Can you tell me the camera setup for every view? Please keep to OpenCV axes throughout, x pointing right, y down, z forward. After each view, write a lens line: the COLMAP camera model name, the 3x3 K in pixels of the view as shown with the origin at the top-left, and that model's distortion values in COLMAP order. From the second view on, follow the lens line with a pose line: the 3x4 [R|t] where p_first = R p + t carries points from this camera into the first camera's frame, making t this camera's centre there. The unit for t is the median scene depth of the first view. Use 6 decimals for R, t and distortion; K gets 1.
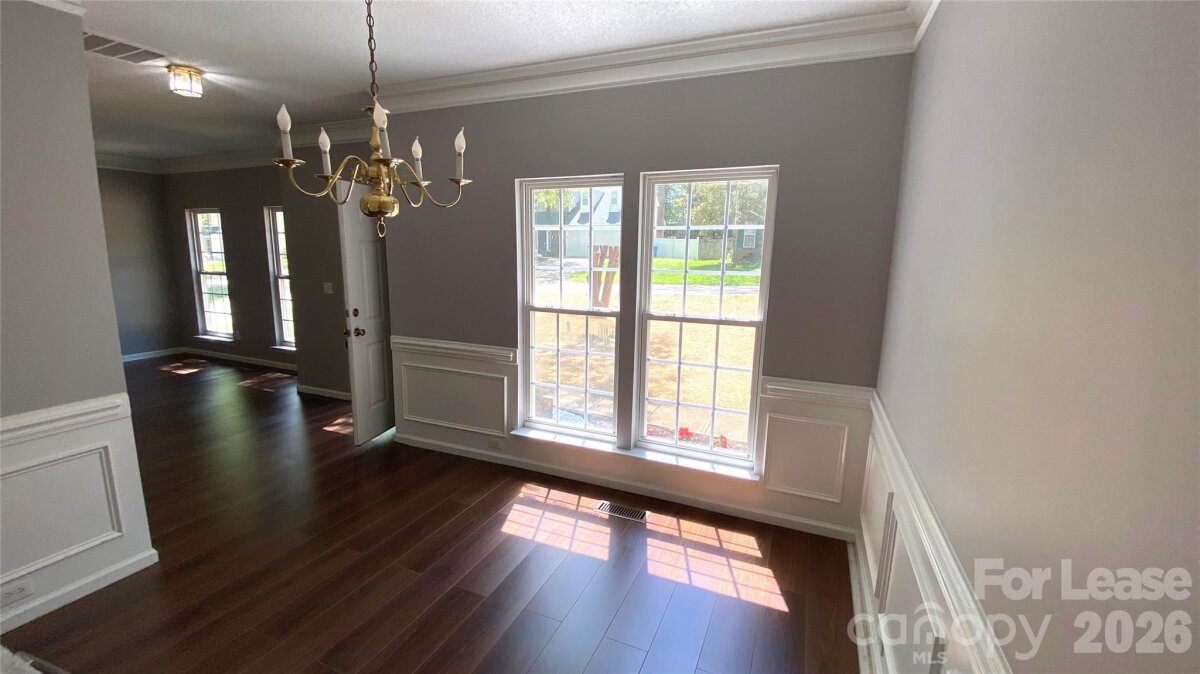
lens RADIAL K [[483.9, 0, 599.9], [0, 483.9, 338.2], [0, 0, 1]] dist [0.018004, -0.016722]
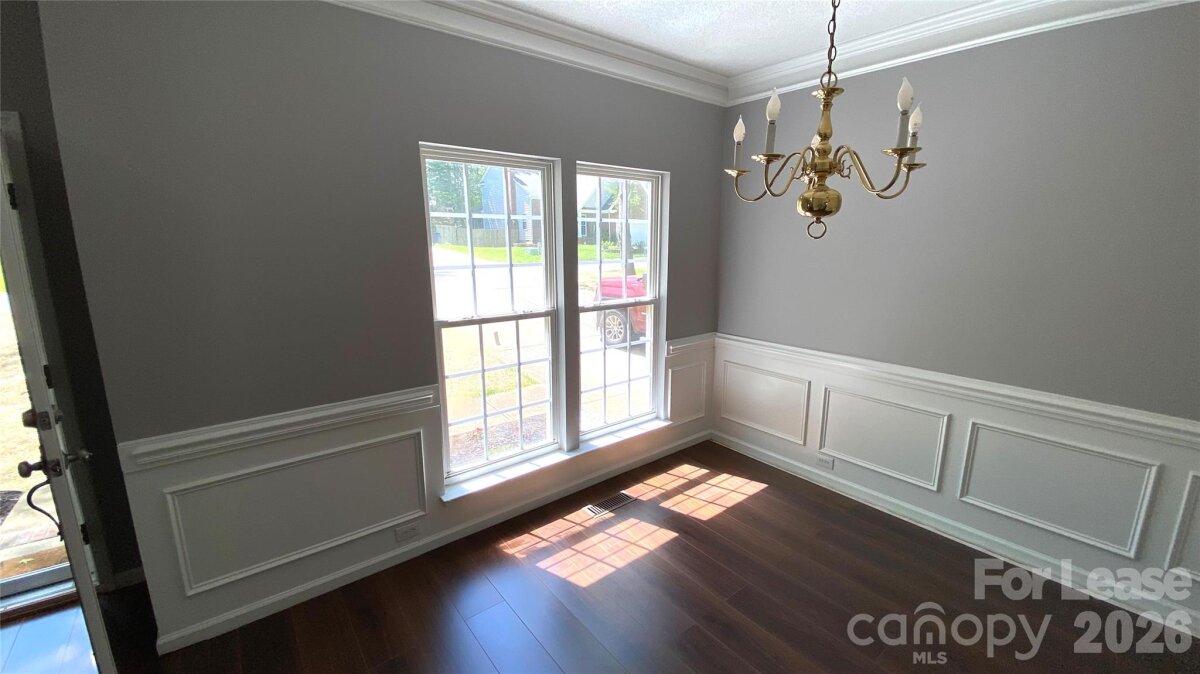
lens RADIAL K [[486.1, 0, 607.3], [0, 486.1, 337.8], [0, 0, 1]] dist [0.077908, -0.060388]
pose [[0.456002, -0.193889, 0.868602, -0.784138], [0.160091, 0.977931, 0.134248, -0.118295], [-0.875462, 0.077838, 0.476978, 0.500217]]
